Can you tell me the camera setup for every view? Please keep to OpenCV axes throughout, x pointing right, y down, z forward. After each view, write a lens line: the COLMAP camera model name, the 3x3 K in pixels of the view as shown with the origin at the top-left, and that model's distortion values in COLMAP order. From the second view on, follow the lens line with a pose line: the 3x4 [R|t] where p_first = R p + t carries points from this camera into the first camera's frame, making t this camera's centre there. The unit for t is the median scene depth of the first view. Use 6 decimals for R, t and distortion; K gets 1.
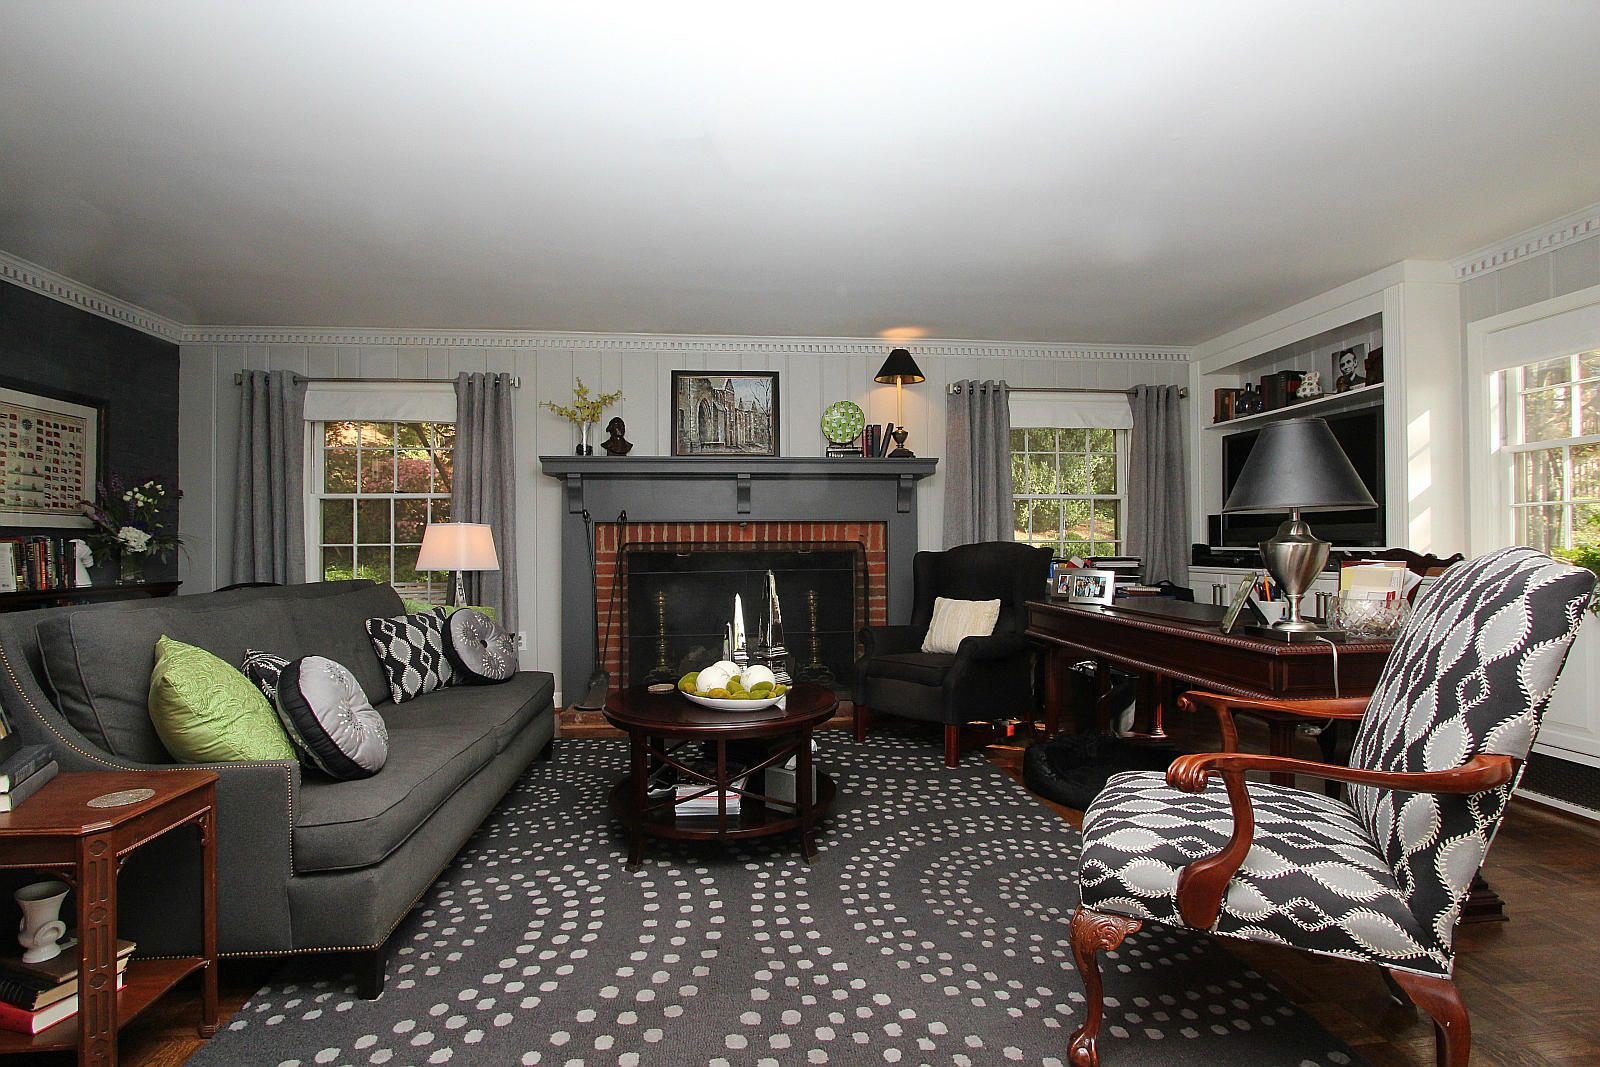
lens RADIAL K [[740.7, 0, 792.0], [0, 740.7, 533.0], [0, 0, 1]] dist [-0.002849, -0.000104]
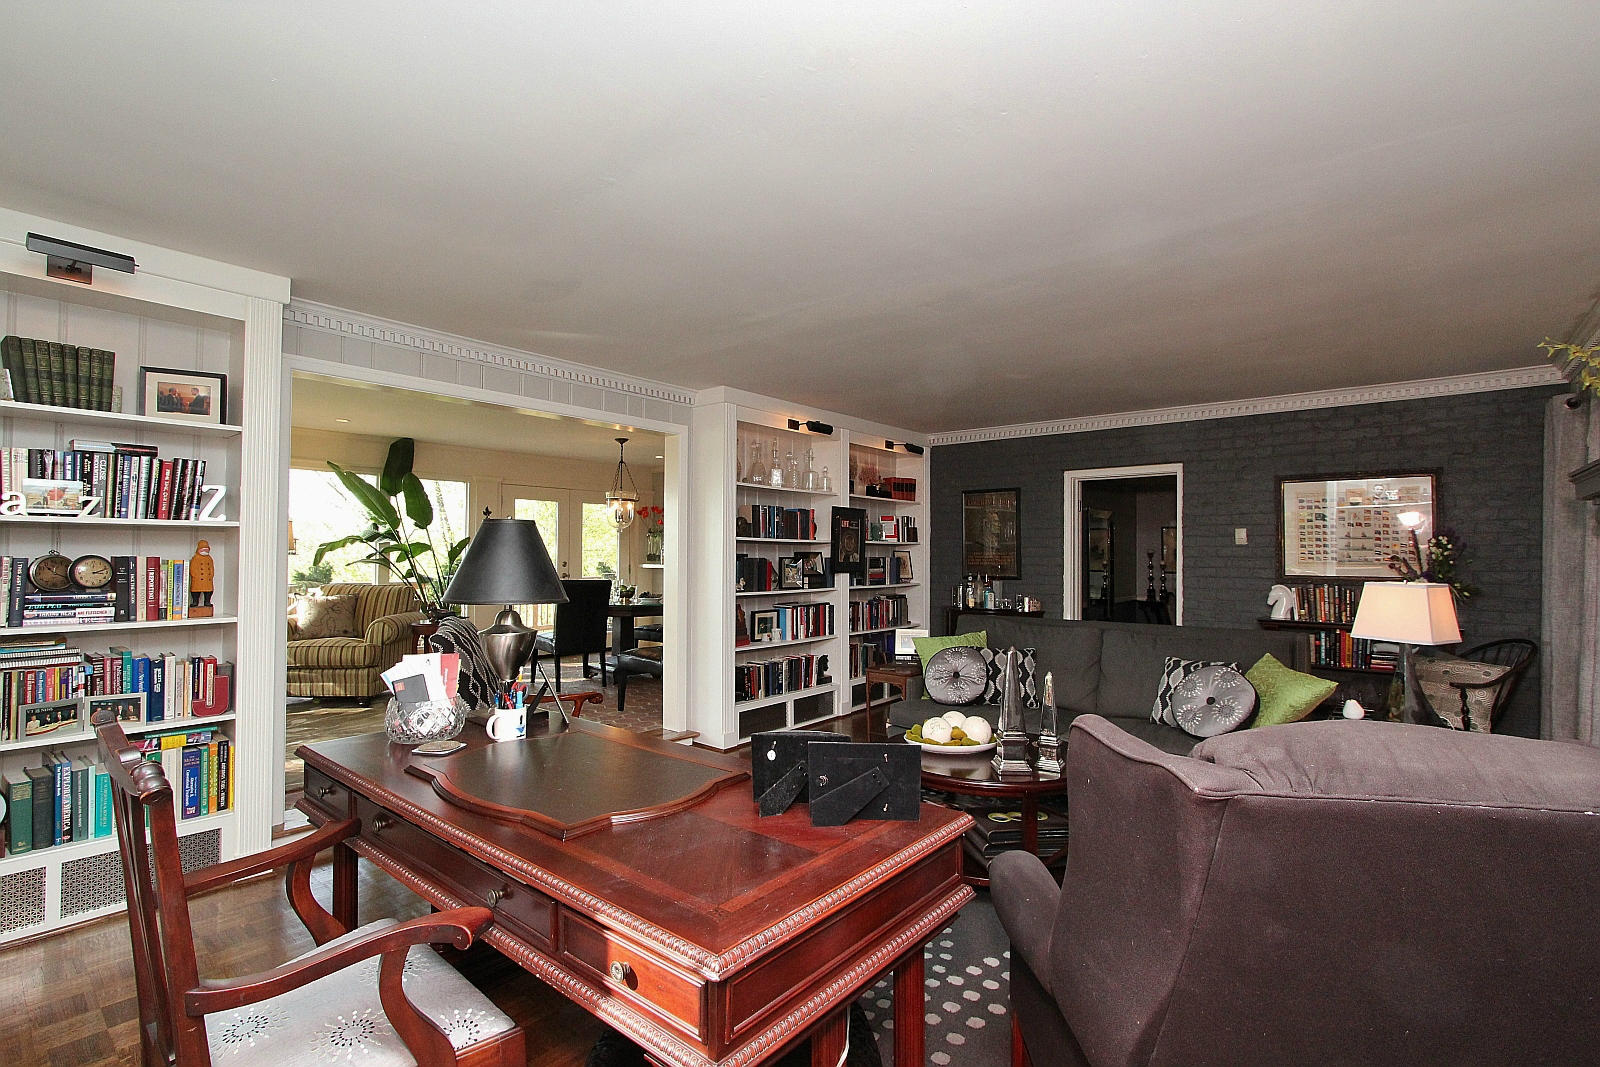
lens RADIAL K [[740.7, 0, 792.0], [0, 740.7, 533.0], [0, 0, 1]] dist [-0.002849, -0.000104]
pose [[-0.715622, -0.016319, -0.698297, 0.678410], [0.009459, 0.999409, -0.033050, -0.052640], [0.698424, -0.030256, -0.715045, 1.230681]]
